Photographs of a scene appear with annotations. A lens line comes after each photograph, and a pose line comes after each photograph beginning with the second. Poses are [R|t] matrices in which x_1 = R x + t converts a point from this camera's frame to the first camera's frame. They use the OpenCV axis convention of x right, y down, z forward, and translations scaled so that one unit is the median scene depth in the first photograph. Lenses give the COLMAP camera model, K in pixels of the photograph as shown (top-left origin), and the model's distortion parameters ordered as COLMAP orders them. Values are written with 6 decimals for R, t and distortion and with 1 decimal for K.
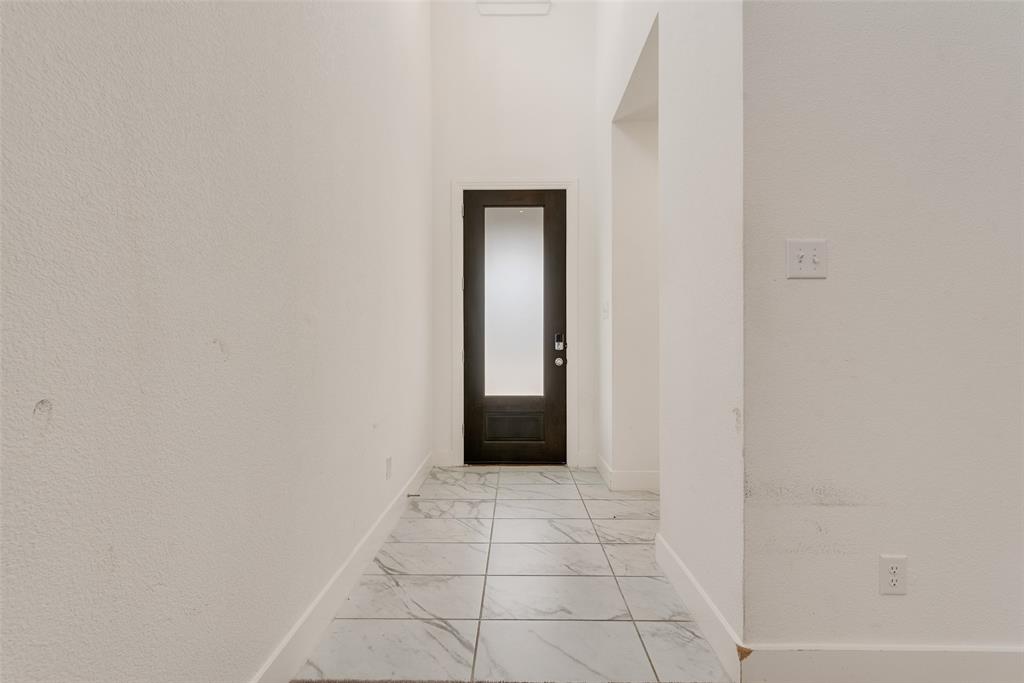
lens RADIAL K [[398.7, 0, 511.8], [0, 398.7, 344.2], [0, 0, 1]] dist [0.003026, -0.000373]
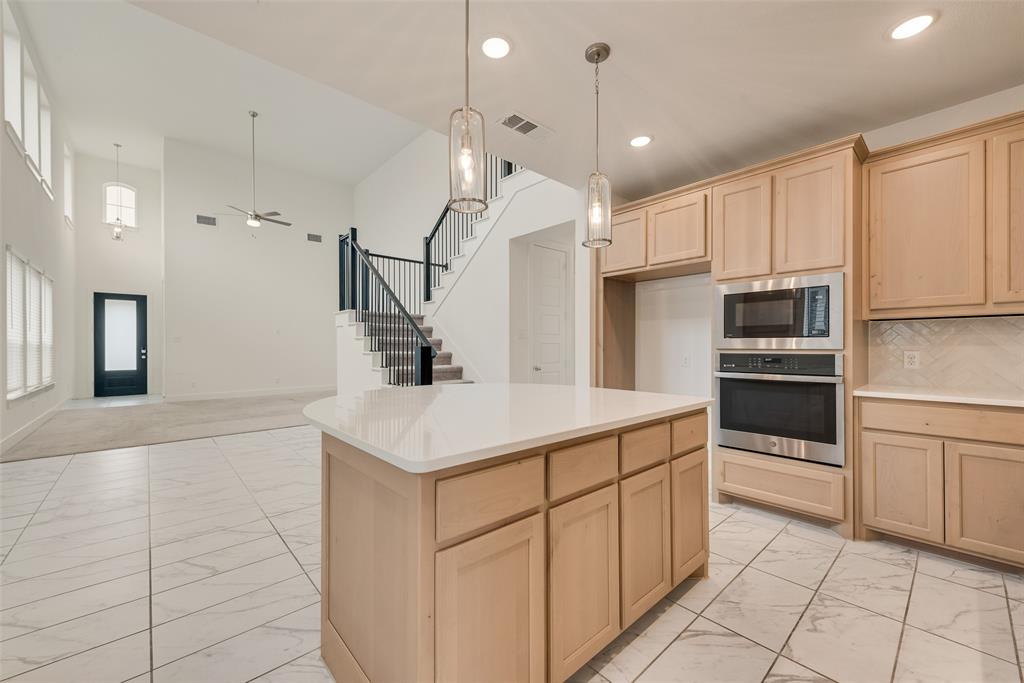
lens RADIAL K [[398.7, 0, 506.4], [0, 398.7, 343.1], [0, 0, 1]] dist [0.003026, -0.000373]
pose [[0.720966, 0.000134, 0.692970, 0.012515], [0.010378, 0.999886, -0.010991, 0.004071], [-0.692892, 0.015116, 0.720883, -2.724350]]
